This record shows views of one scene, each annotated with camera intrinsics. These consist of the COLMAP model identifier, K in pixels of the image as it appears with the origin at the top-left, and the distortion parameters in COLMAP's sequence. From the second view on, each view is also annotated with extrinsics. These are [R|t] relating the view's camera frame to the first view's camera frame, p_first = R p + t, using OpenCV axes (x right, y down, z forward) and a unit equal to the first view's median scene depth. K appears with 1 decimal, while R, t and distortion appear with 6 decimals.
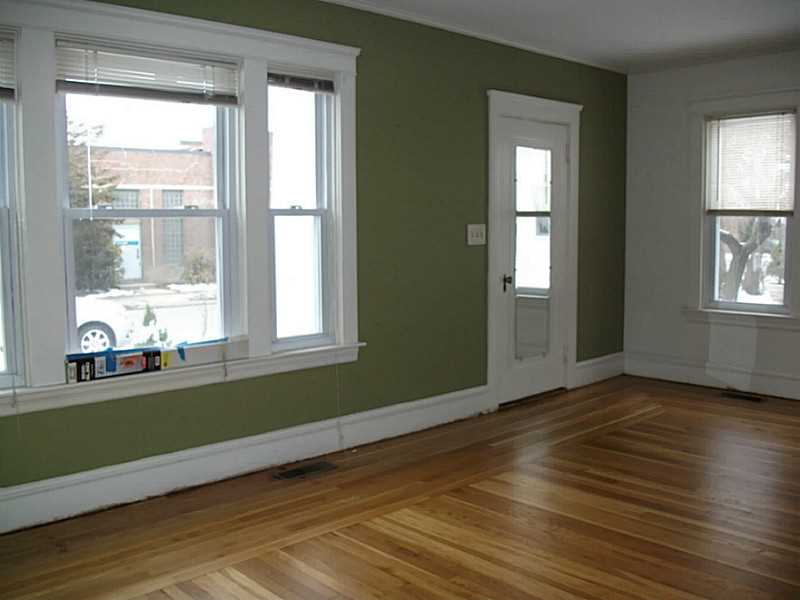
lens RADIAL K [[796.3, 0, 400.0], [0, 796.3, 300.0], [0, 0, 1]] dist [-0.064097, 0.000815]
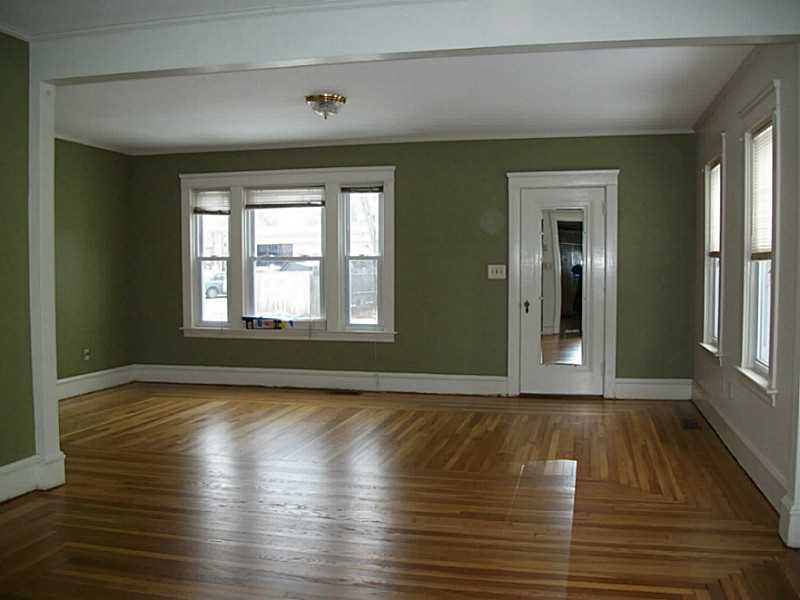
lens RADIAL K [[749.8, 0, 400.0], [0, 749.8, 300.0], [0, 0, 1]] dist [0.001387, -0.000568]
pose [[0.535706, 0.039870, -0.843463, 1.443146], [-0.085505, 0.996312, -0.007212, -0.005677], [0.840064, 0.075984, 0.537139, 0.129027]]
